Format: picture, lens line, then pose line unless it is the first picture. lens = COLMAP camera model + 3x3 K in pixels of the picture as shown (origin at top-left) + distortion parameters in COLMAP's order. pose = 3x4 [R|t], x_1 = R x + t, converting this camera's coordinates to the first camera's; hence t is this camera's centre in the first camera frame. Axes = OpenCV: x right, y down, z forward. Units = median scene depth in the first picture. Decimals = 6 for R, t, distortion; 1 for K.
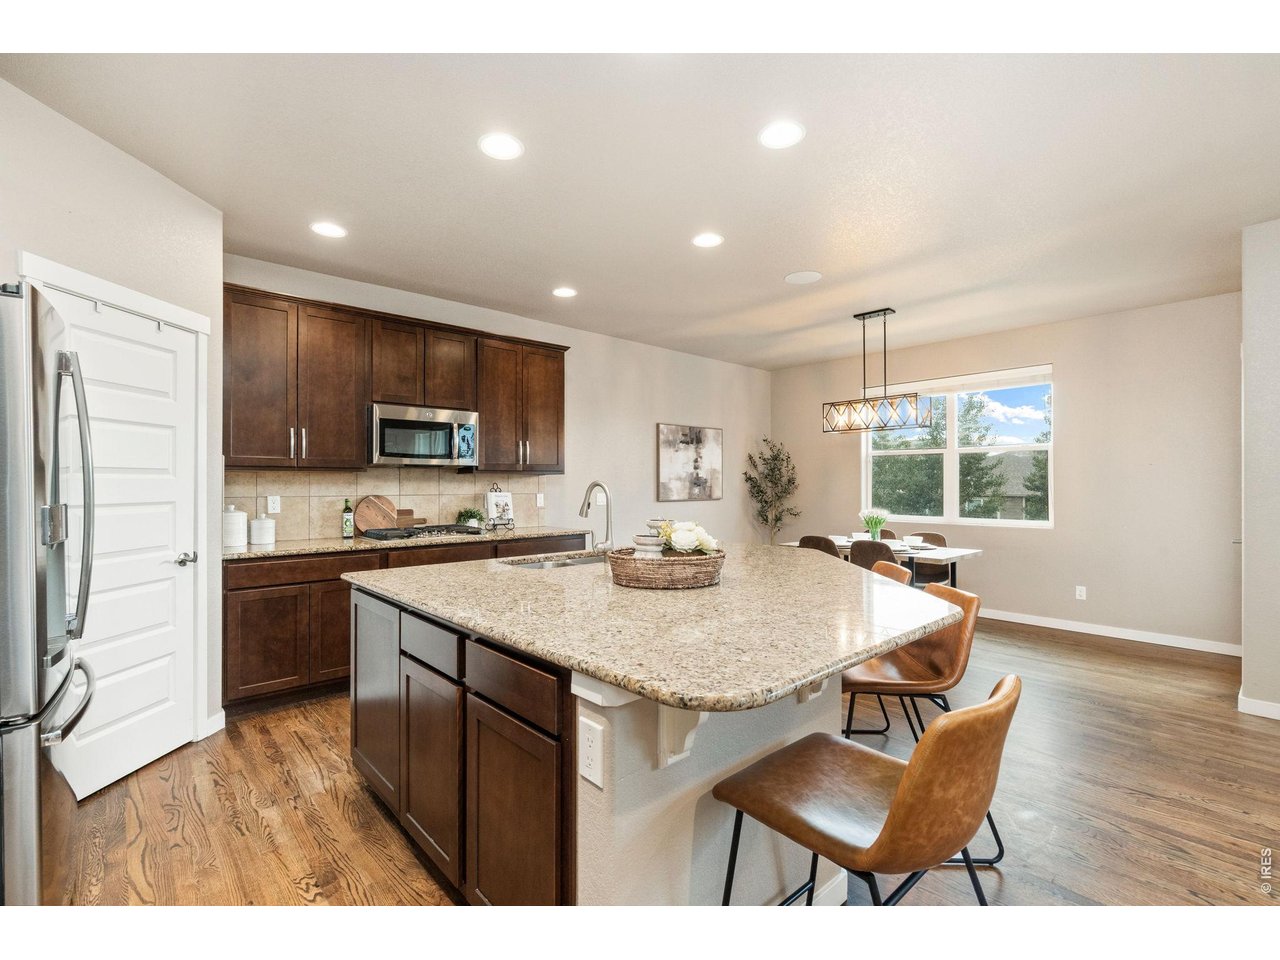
lens RADIAL K [[598.0, 0, 641.4], [0, 598.0, 484.0], [0, 0, 1]] dist [-0.001294, -0.000498]
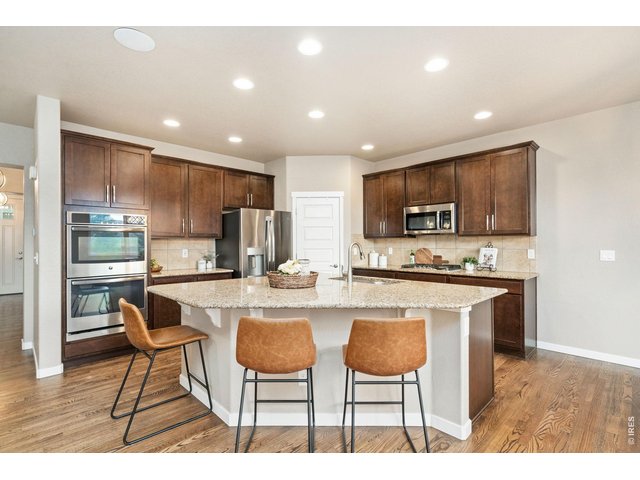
lens RADIAL K [[299.0, 0, 320.7], [0, 299.0, 242.0], [0, 0, 1]] dist [-0.001294, -0.000498]
pose [[0.047573, -0.002196, -0.998865, 0.609751], [0.006540, 0.999977, -0.001887, -0.003726], [0.998846, -0.006443, 0.047587, 0.566627]]
